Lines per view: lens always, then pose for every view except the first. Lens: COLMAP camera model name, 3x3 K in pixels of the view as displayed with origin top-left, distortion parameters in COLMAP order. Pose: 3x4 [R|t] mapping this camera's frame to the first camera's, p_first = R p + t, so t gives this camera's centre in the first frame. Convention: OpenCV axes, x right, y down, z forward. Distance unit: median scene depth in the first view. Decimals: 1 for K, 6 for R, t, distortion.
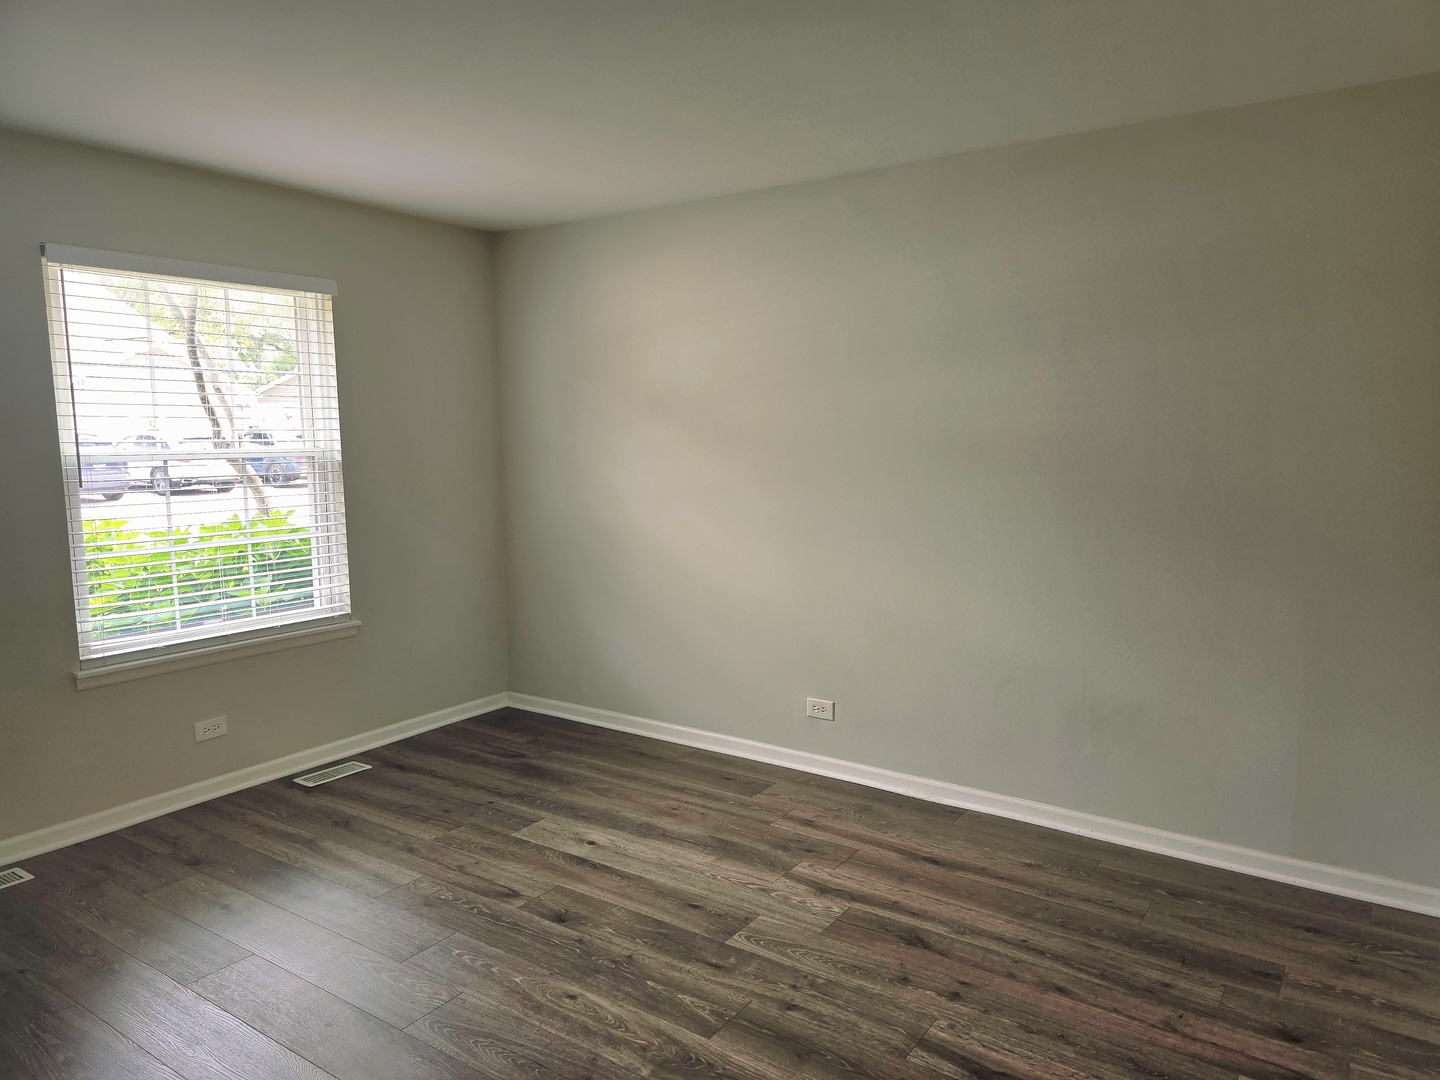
lens RADIAL K [[980.0, 0, 720.0], [0, 980.0, 540.0], [0, 0, 1]] dist [0.027035, -0.000378]
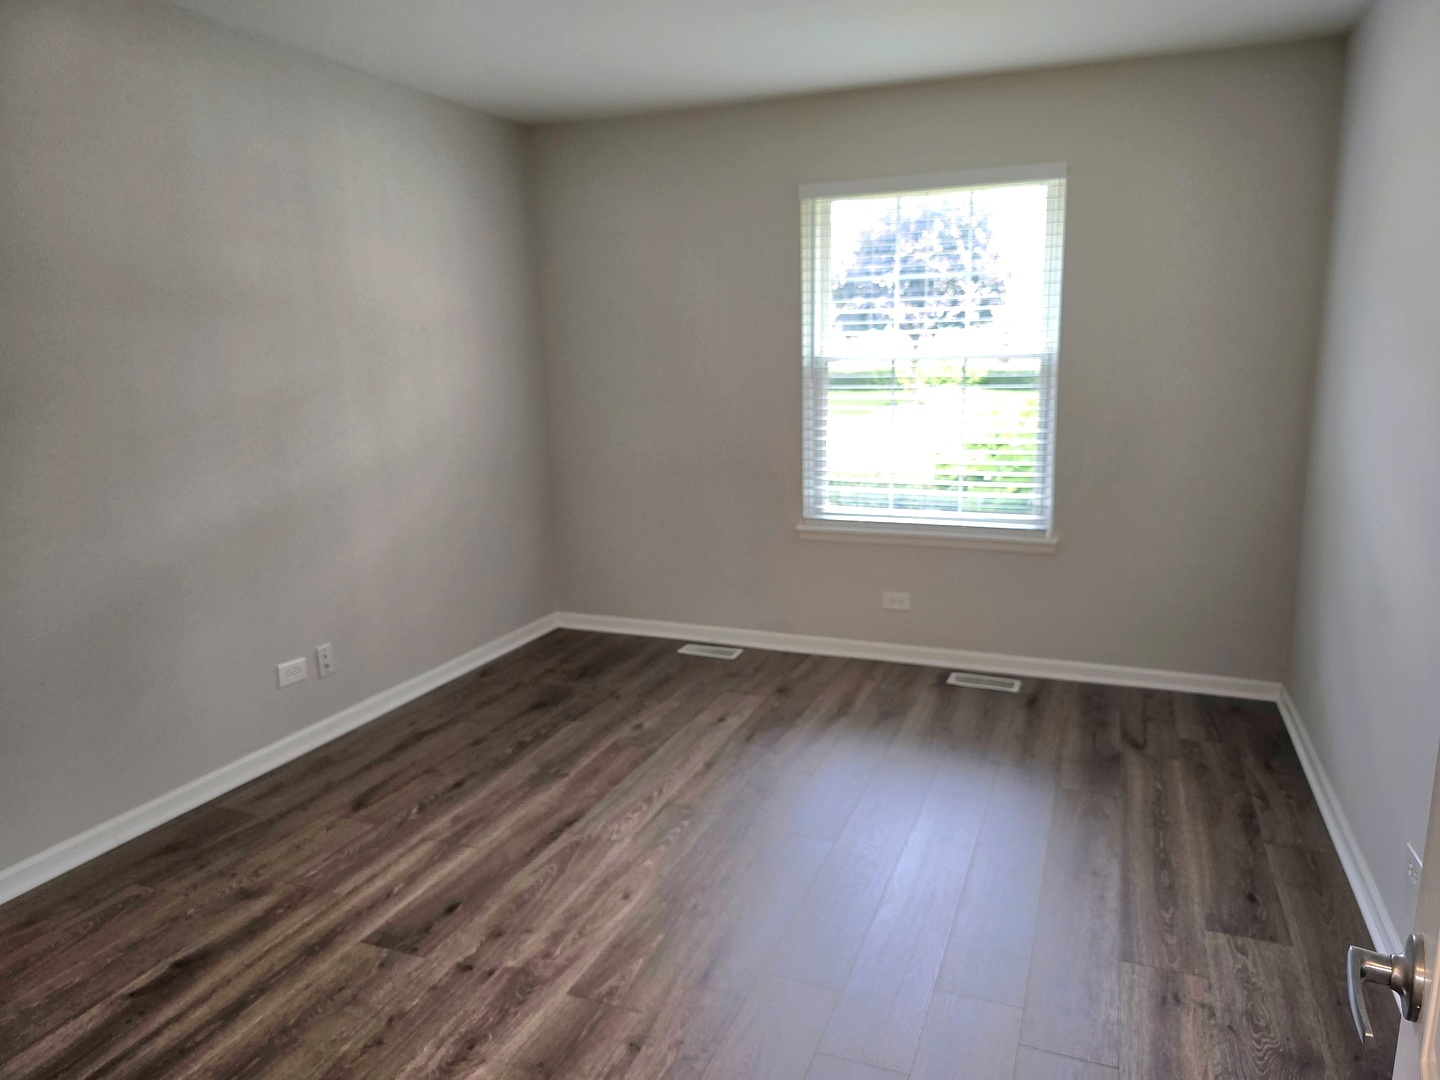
lens RADIAL K [[973.8, 0, 720.0], [0, 973.8, 540.0], [0, 0, 1]] dist [0.105151, -0.140739]
pose [[0.223271, 0.192655, -0.955528, 0.498426], [-0.090154, 0.980154, 0.176554, -0.058269], [0.970578, 0.046725, 0.236208, 0.533112]]
